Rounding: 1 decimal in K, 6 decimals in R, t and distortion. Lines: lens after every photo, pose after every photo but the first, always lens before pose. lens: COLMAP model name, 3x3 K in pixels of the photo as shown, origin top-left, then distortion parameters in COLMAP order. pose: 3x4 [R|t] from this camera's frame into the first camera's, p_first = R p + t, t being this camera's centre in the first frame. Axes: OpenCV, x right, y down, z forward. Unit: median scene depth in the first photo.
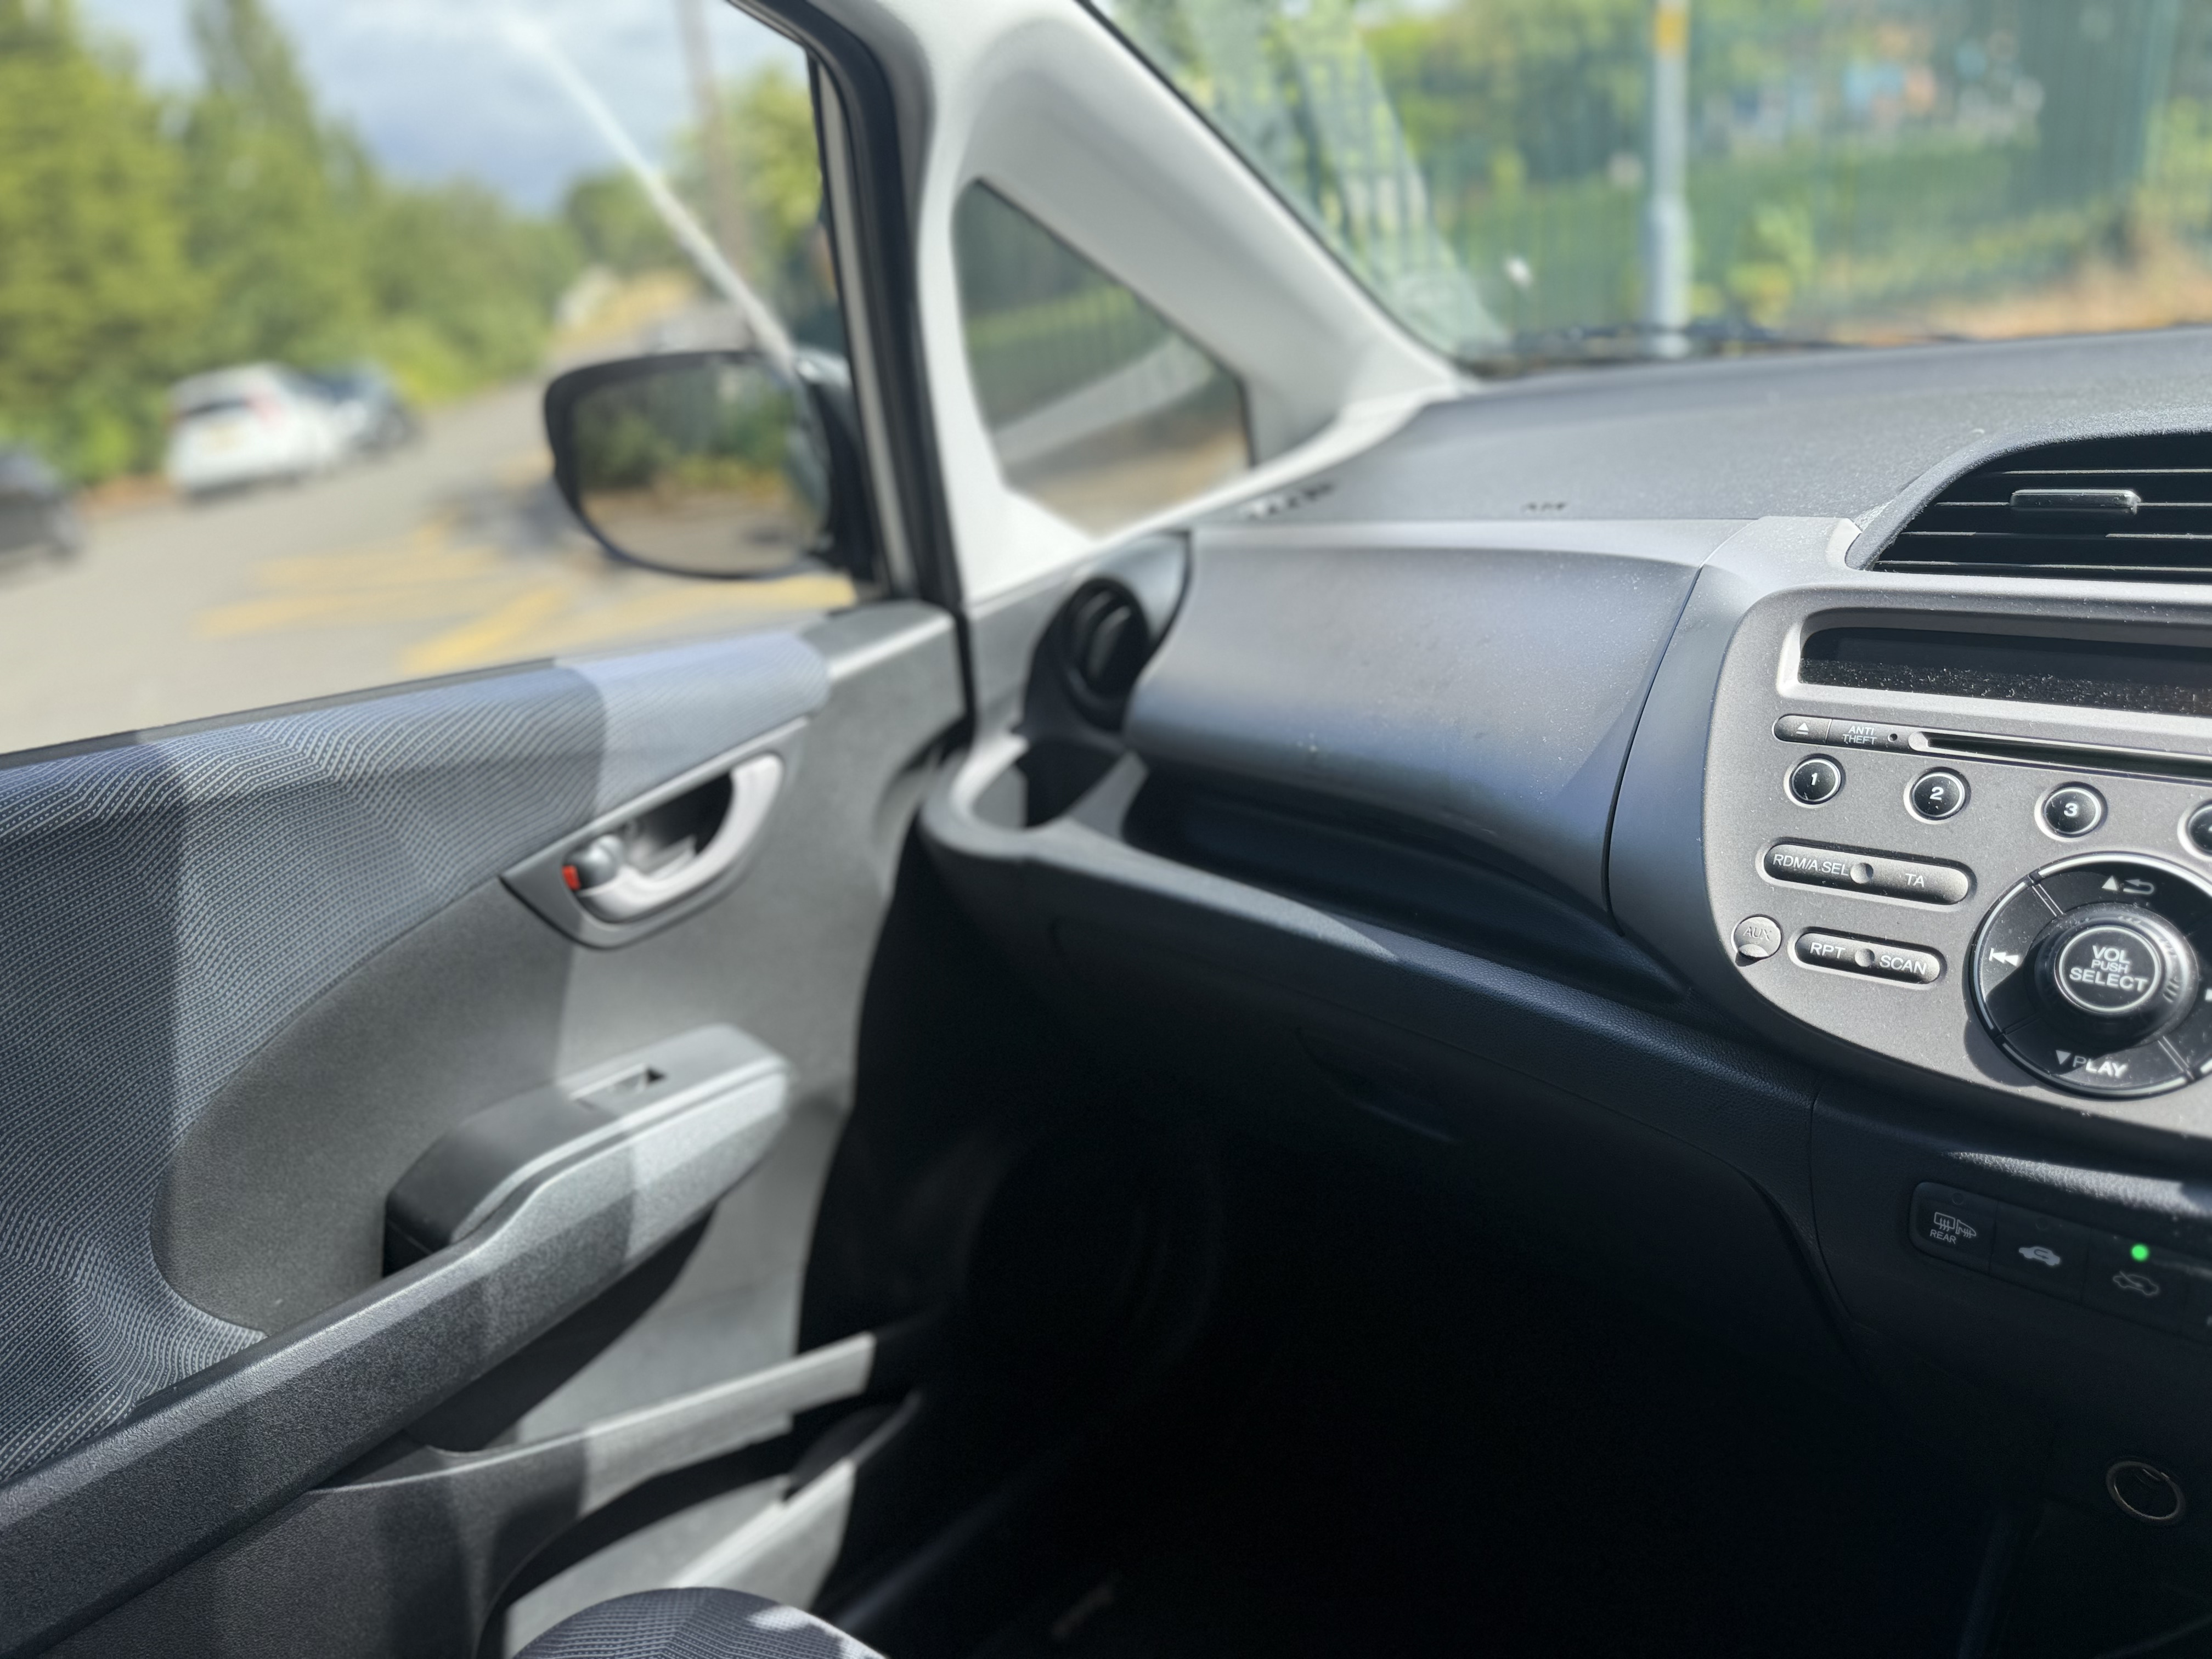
lens RADIAL K [[1546.3, 0, 1103.1], [0, 1546.3, 838.1], [0, 0, 1]] dist [-0.020278, -0.005034]
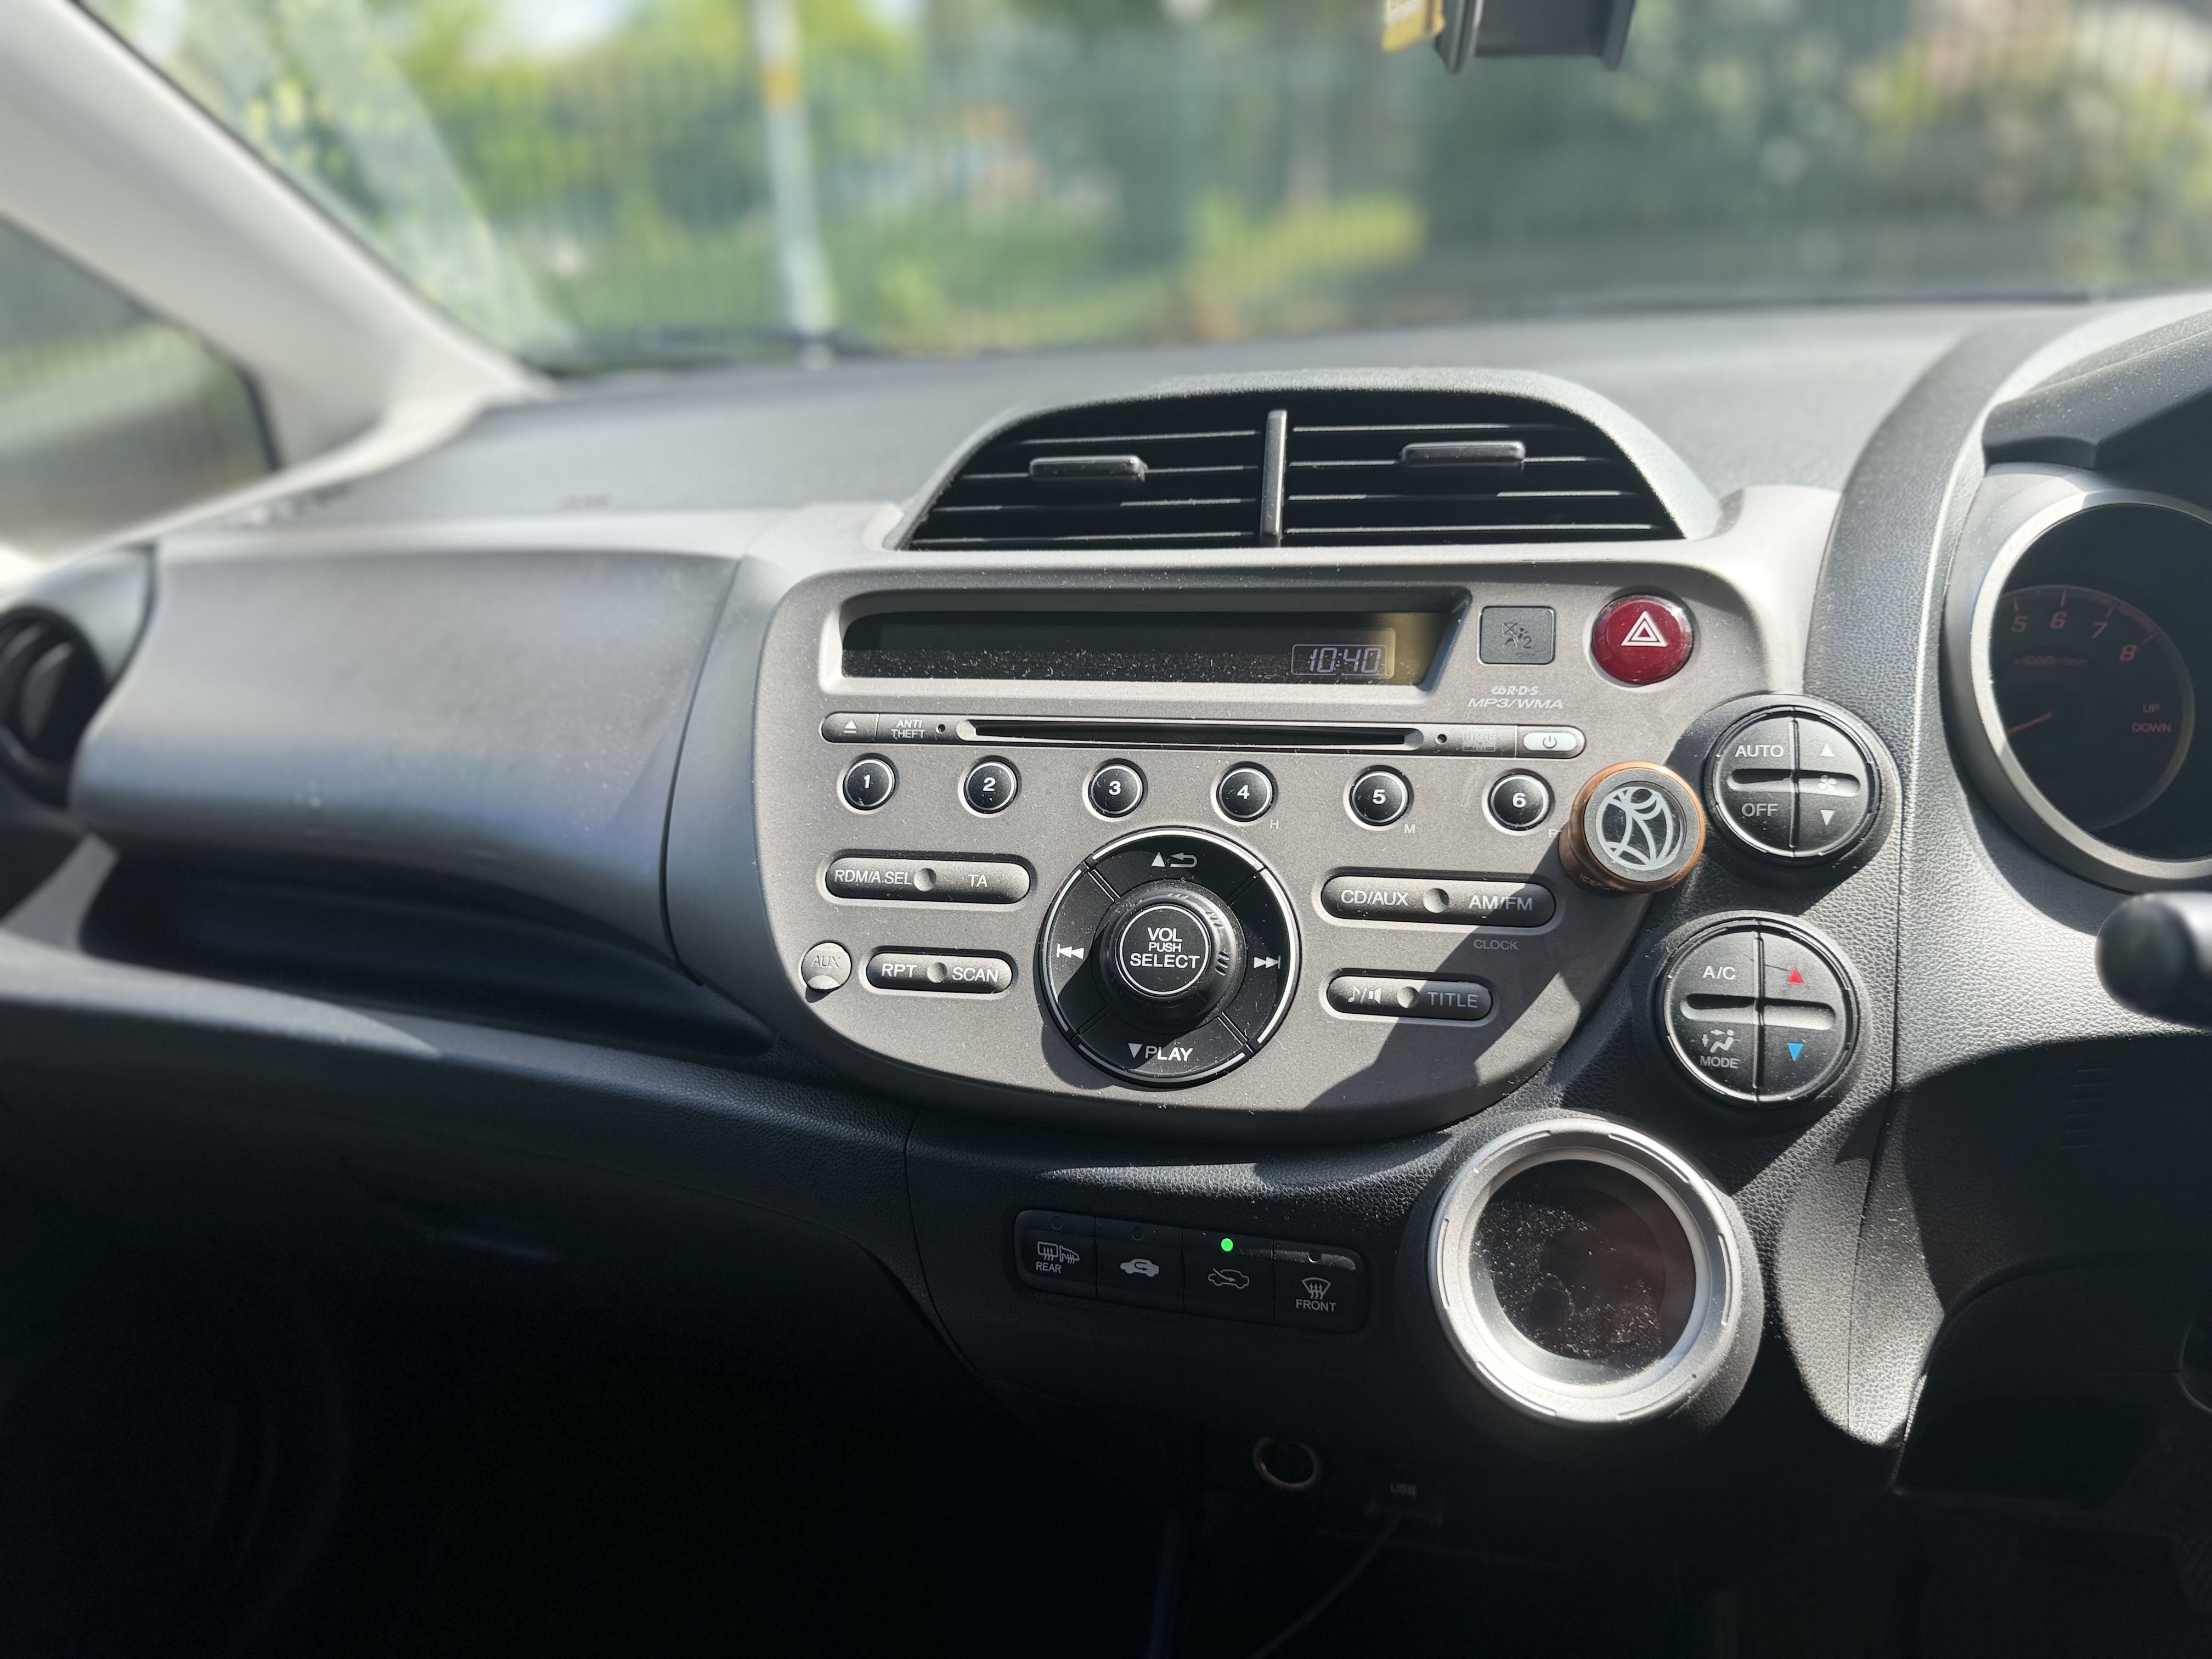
lens RADIAL K [[1539.1, 0, 1092.2], [0, 1539.1, 835.3], [0, 0, 1]] dist [0.127089, -0.266965]
pose [[0.876952, -0.103485, 0.469304, 0.155530], [0.118607, 0.992938, -0.002682, 0.010708], [-0.465712, 0.058014, 0.883033, 0.151724]]
